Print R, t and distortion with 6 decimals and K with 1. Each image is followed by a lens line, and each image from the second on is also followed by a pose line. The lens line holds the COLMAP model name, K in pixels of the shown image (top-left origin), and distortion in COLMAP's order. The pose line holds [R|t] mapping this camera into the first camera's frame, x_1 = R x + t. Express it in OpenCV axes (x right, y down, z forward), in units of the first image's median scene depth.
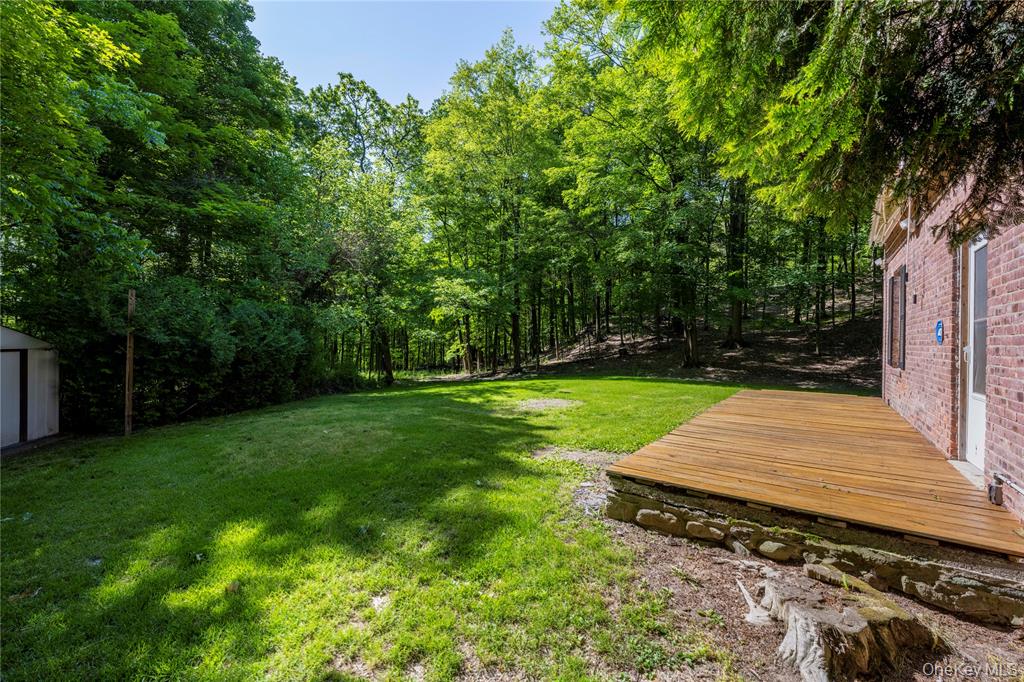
lens RADIAL K [[411.7, 0, 509.4], [0, 411.7, 344.8], [0, 0, 1]] dist [-0.000756, -0.000083]
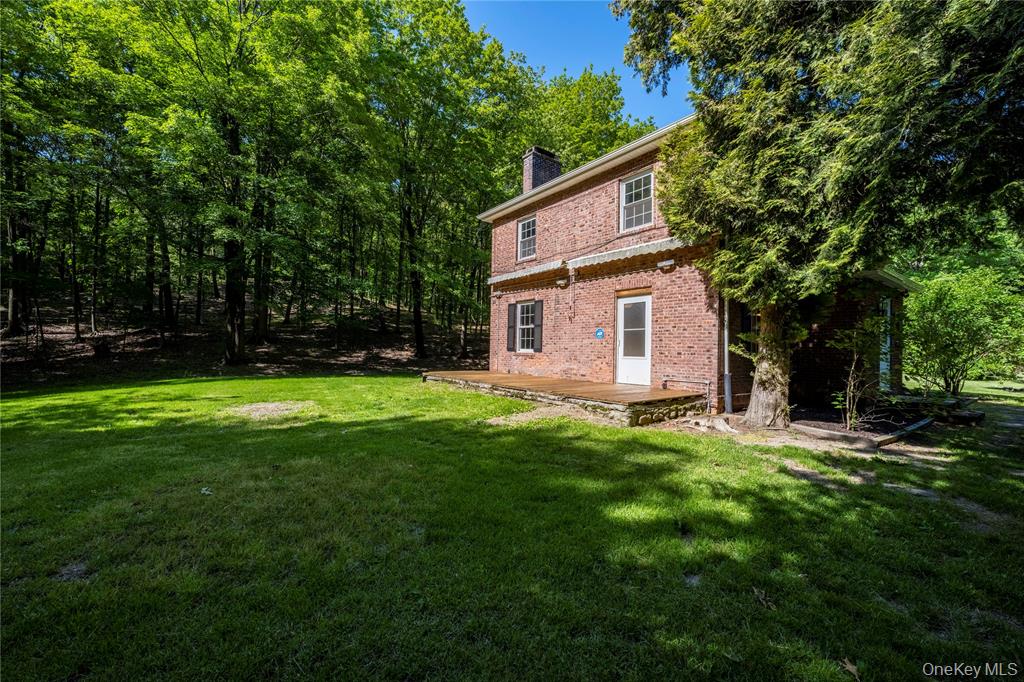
lens RADIAL K [[411.7, 0, 508.2], [0, 411.7, 343.2], [0, 0, 1]] dist [-0.000756, -0.000083]
pose [[0.278572, 0.006896, 0.960391, -1.886276], [-0.006937, 0.999963, -0.005168, 0.054504], [-0.960390, -0.005222, 0.278609, 1.109773]]
